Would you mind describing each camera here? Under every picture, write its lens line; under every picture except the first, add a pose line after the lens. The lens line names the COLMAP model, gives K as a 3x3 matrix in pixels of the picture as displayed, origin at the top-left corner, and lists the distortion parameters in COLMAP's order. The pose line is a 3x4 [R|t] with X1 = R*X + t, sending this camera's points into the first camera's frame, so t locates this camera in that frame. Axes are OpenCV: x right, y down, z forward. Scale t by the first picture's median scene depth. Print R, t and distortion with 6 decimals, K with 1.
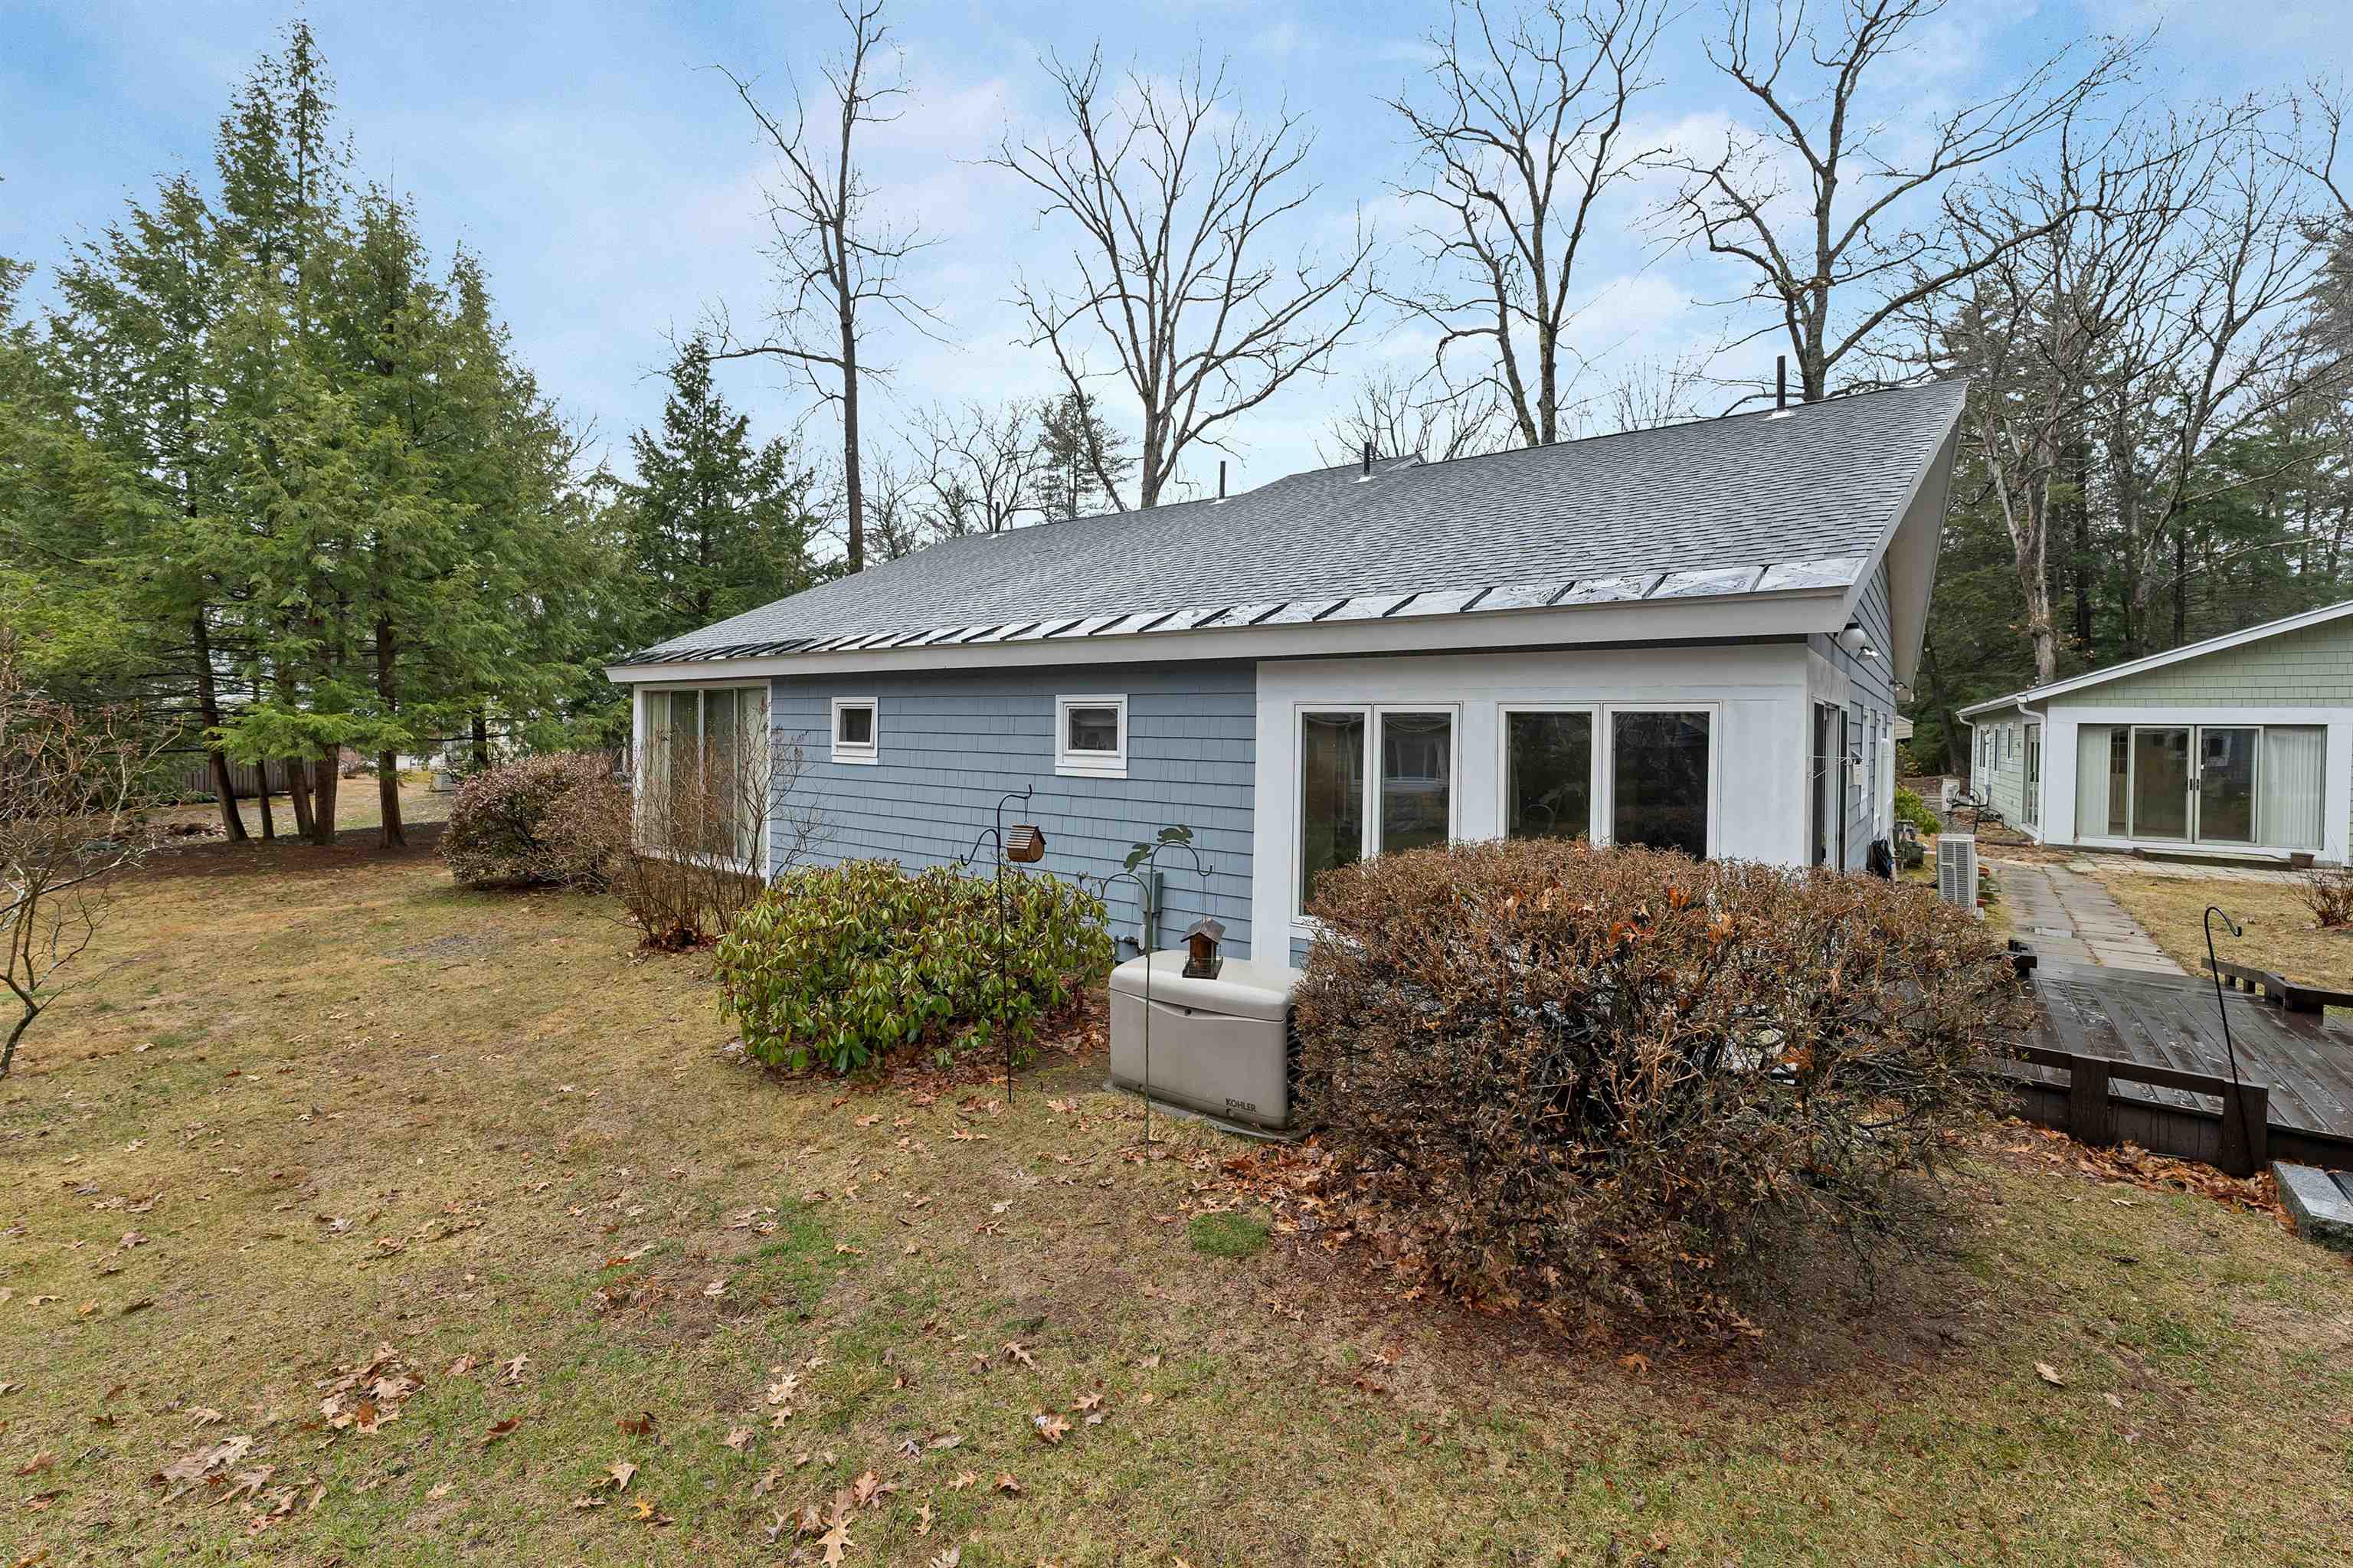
lens RADIAL K [[984.4, 0, 1170.4], [0, 984.4, 761.2], [0, 0, 1]] dist [0.001192, -0.000572]
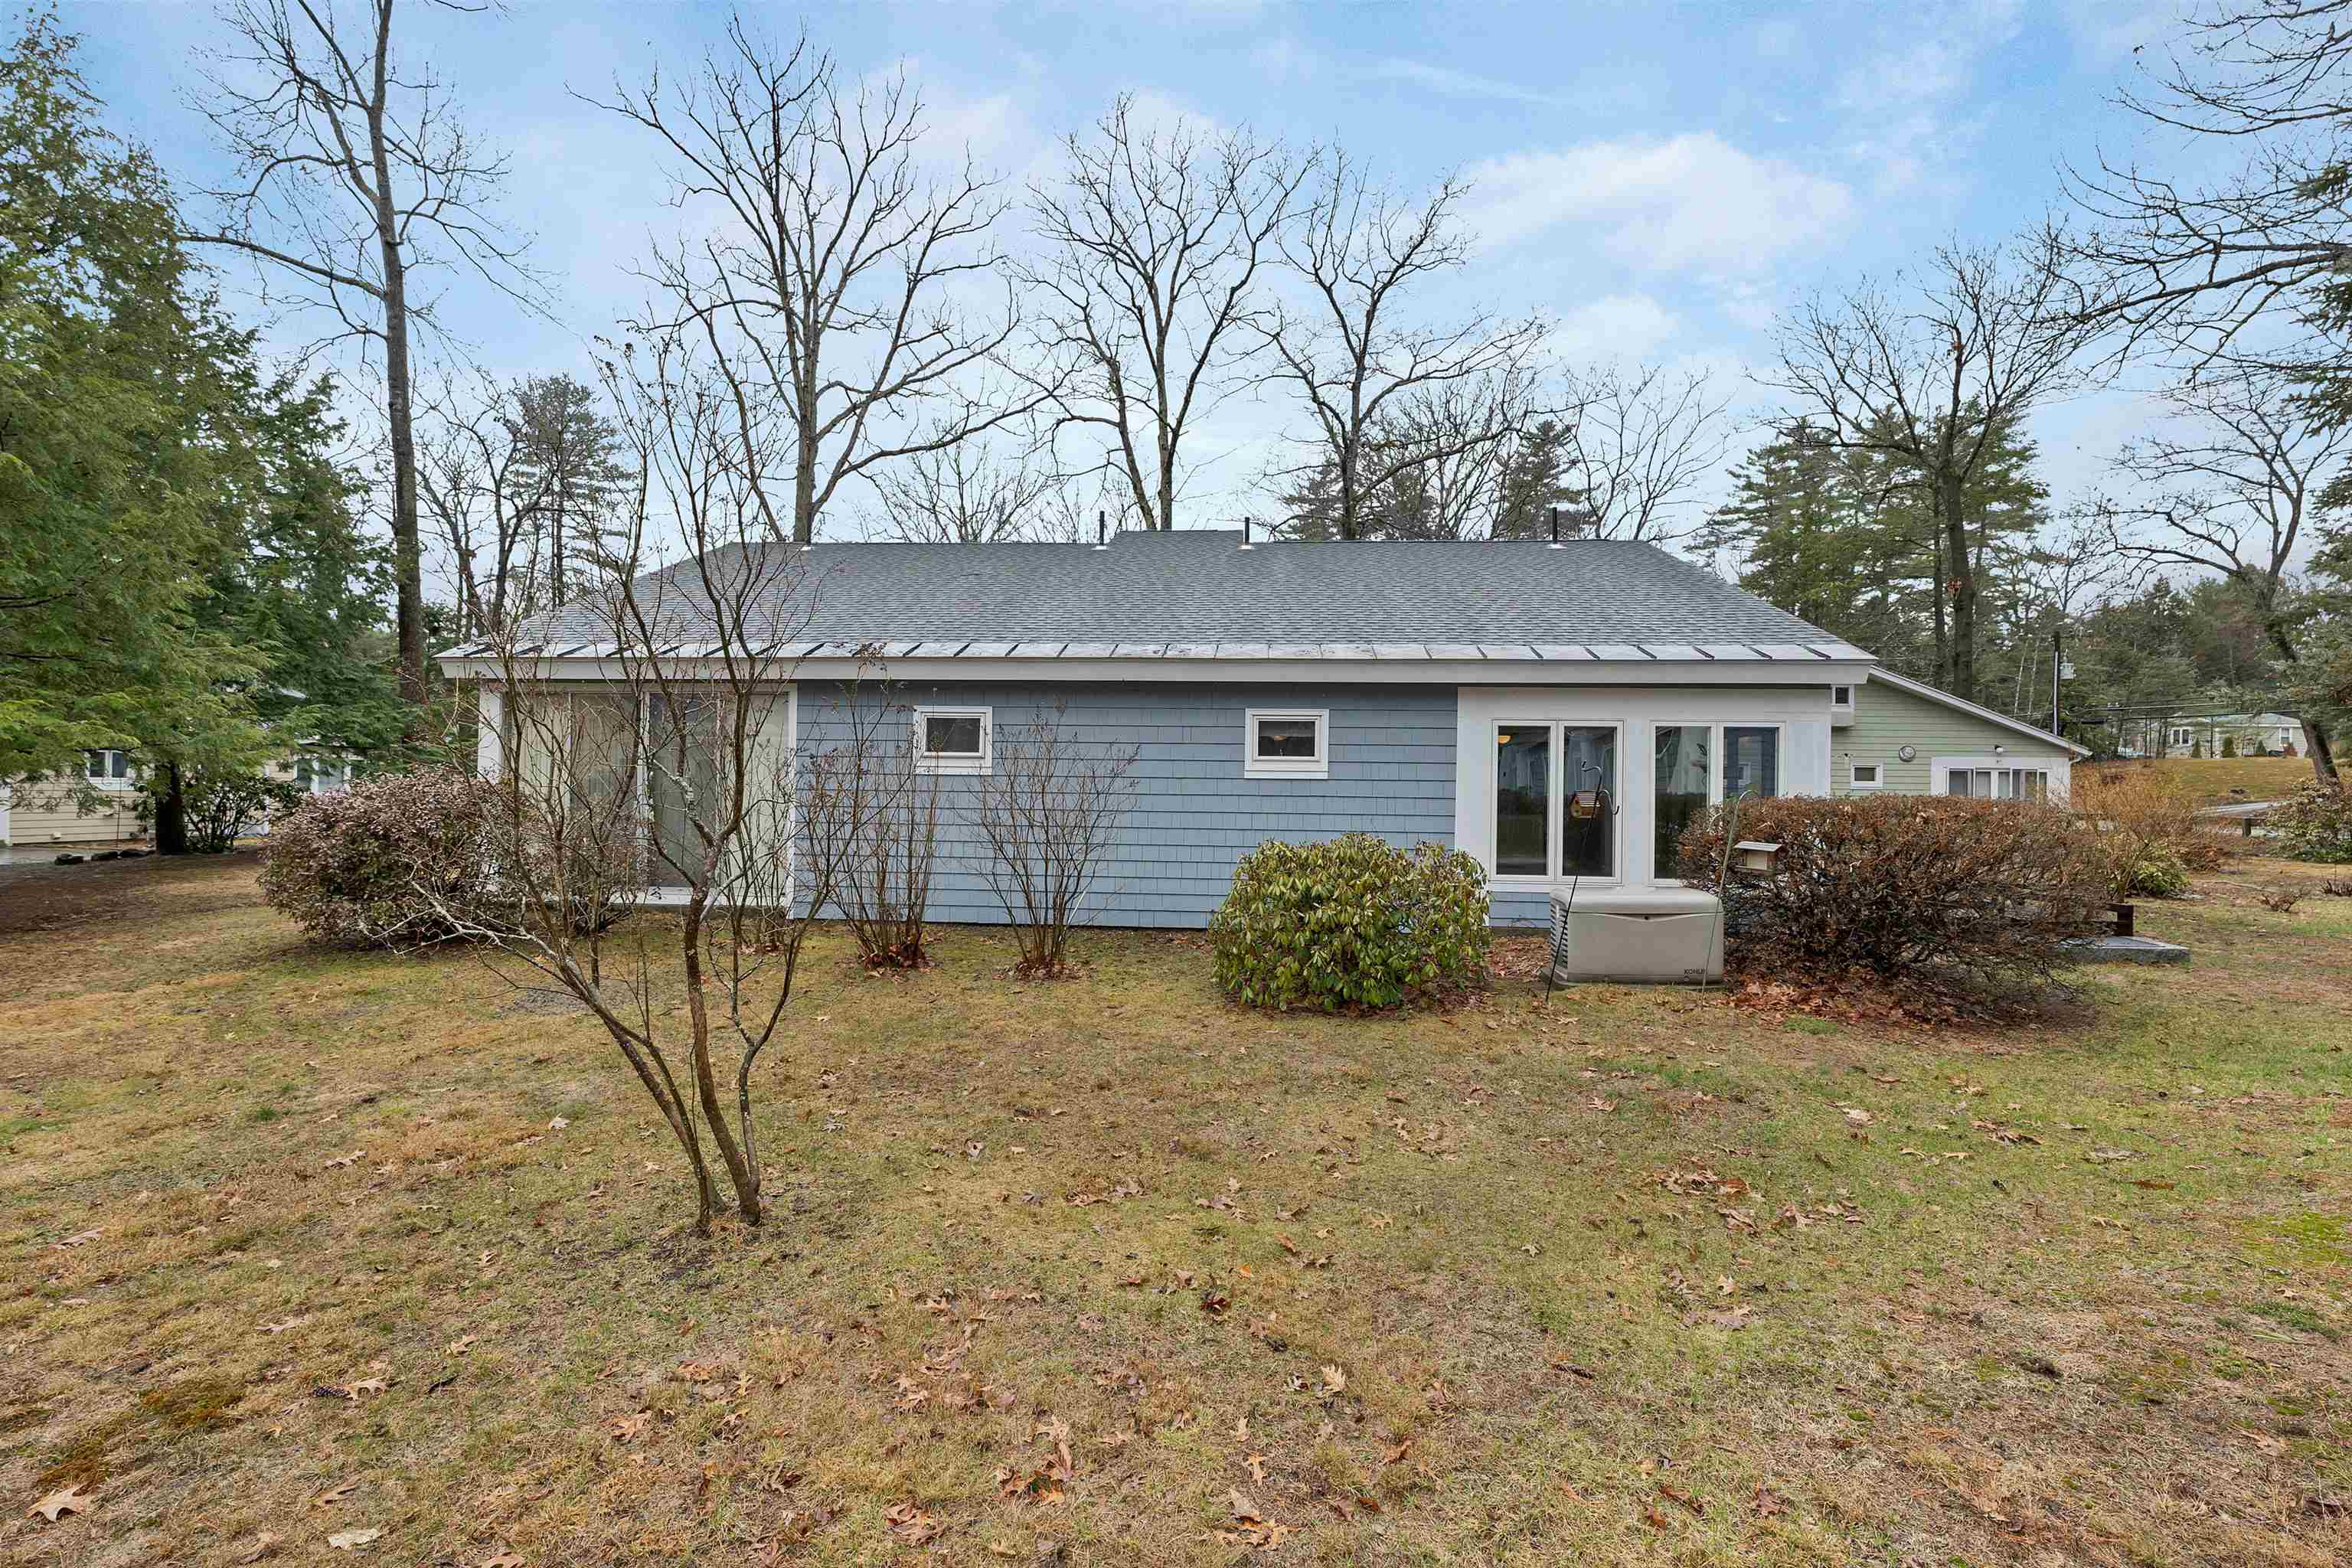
lens RADIAL K [[983.9, 0, 1159.6], [0, 983.9, 787.8], [0, 0, 1]] dist [0.001192, -0.000572]
pose [[0.836754, 0.000222, 0.547579, -0.825923], [0.016345, 0.999544, -0.025382, 0.052173], [-0.547335, 0.030188, 0.836369, 0.099030]]
